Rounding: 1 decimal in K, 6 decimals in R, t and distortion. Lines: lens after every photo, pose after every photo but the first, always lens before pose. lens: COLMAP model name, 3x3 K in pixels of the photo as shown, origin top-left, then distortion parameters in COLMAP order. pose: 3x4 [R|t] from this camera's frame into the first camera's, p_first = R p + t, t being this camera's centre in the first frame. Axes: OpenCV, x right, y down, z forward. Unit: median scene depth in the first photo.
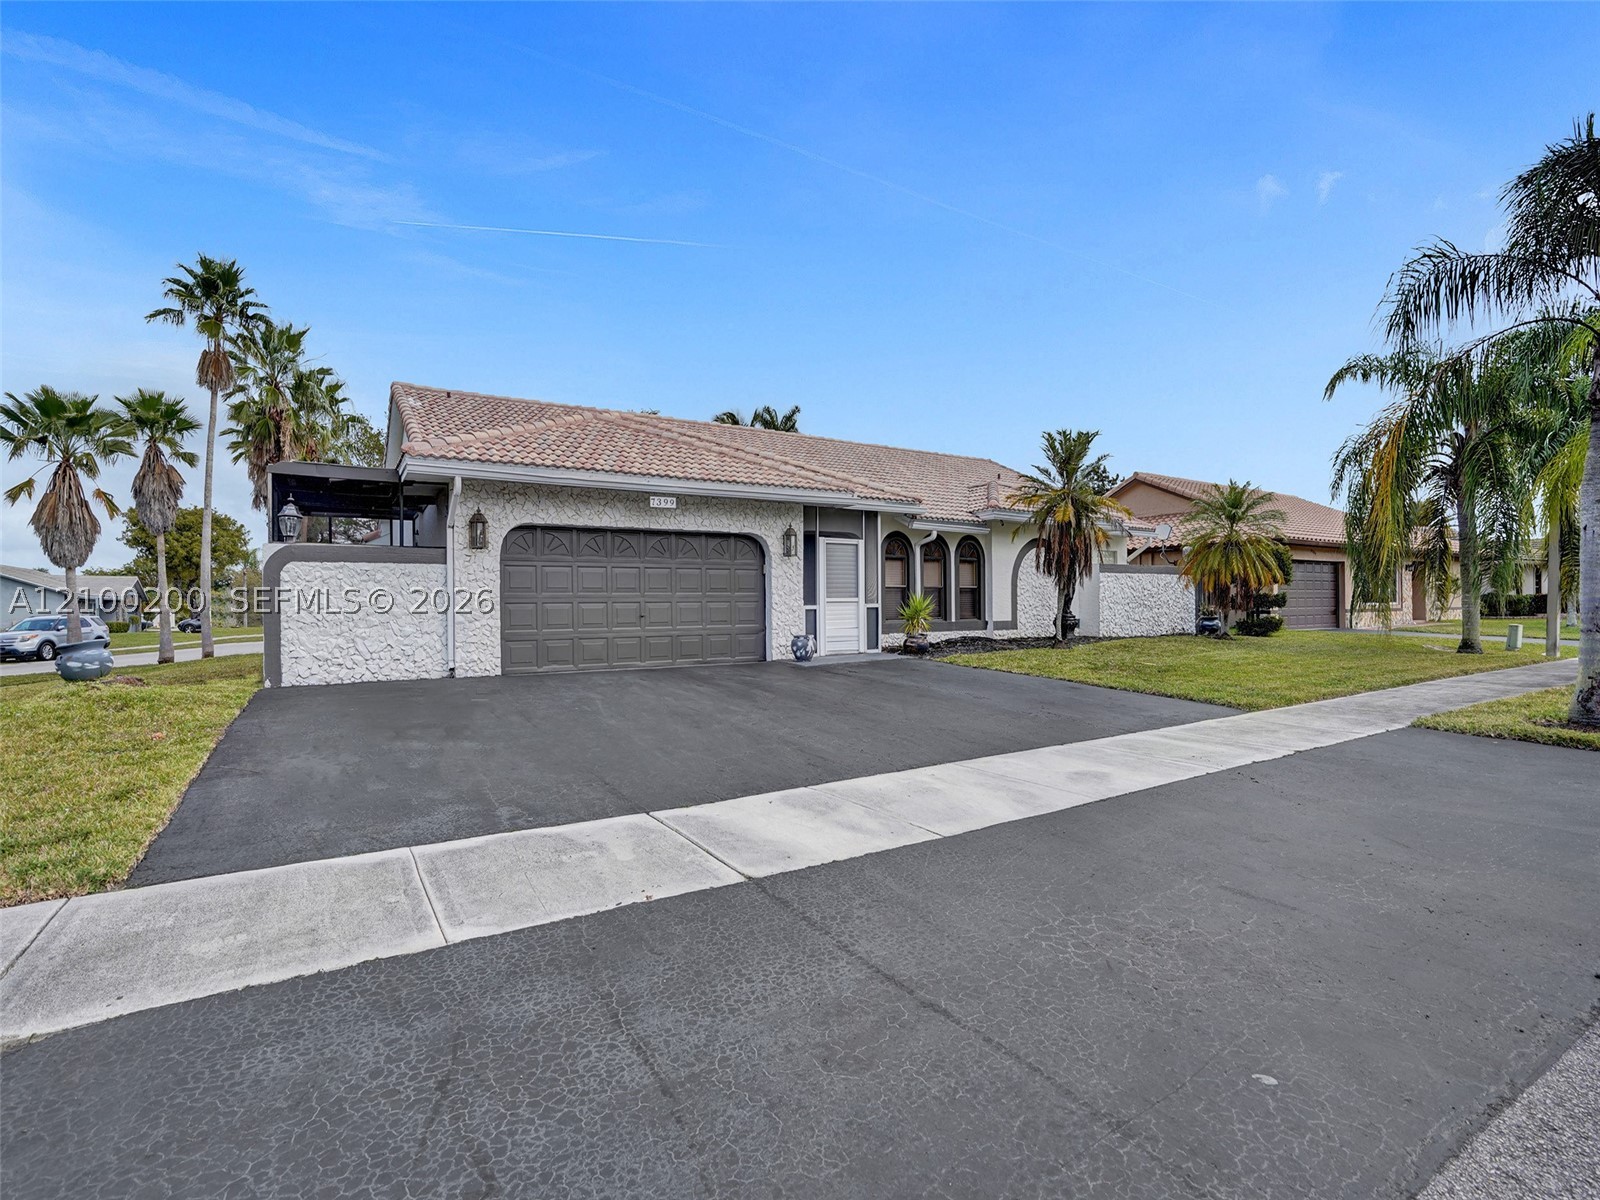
lens RADIAL K [[764.8, 0, 803.2], [0, 764.8, 600.8], [0, 0, 1]] dist [-0.003575, 0.001356]
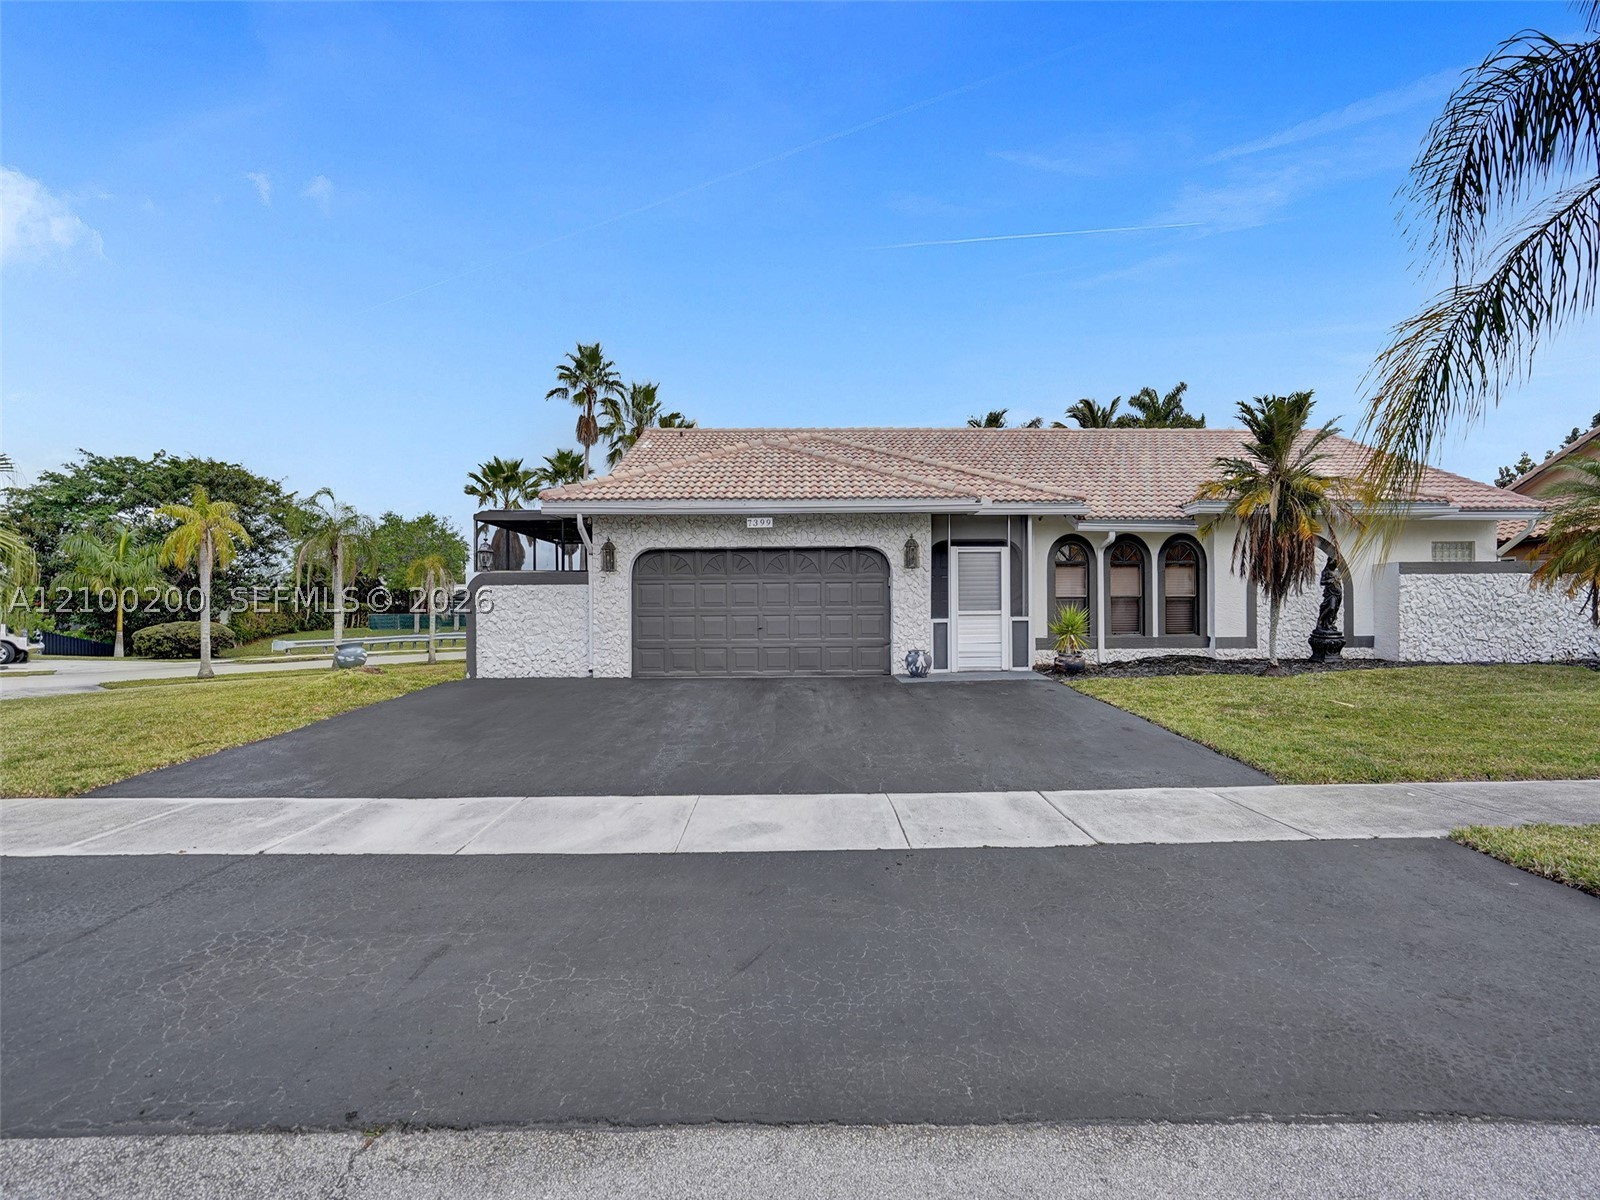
lens RADIAL K [[768.6, 0, 799.4], [0, 768.6, 609.5], [0, 0, 1]] dist [-0.044798, 0.027224]
pose [[0.862732, 0.005257, -0.505635, 0.349269], [0.001386, 0.999918, 0.012761, -0.018354], [0.505660, -0.011710, 0.862653, 0.088326]]
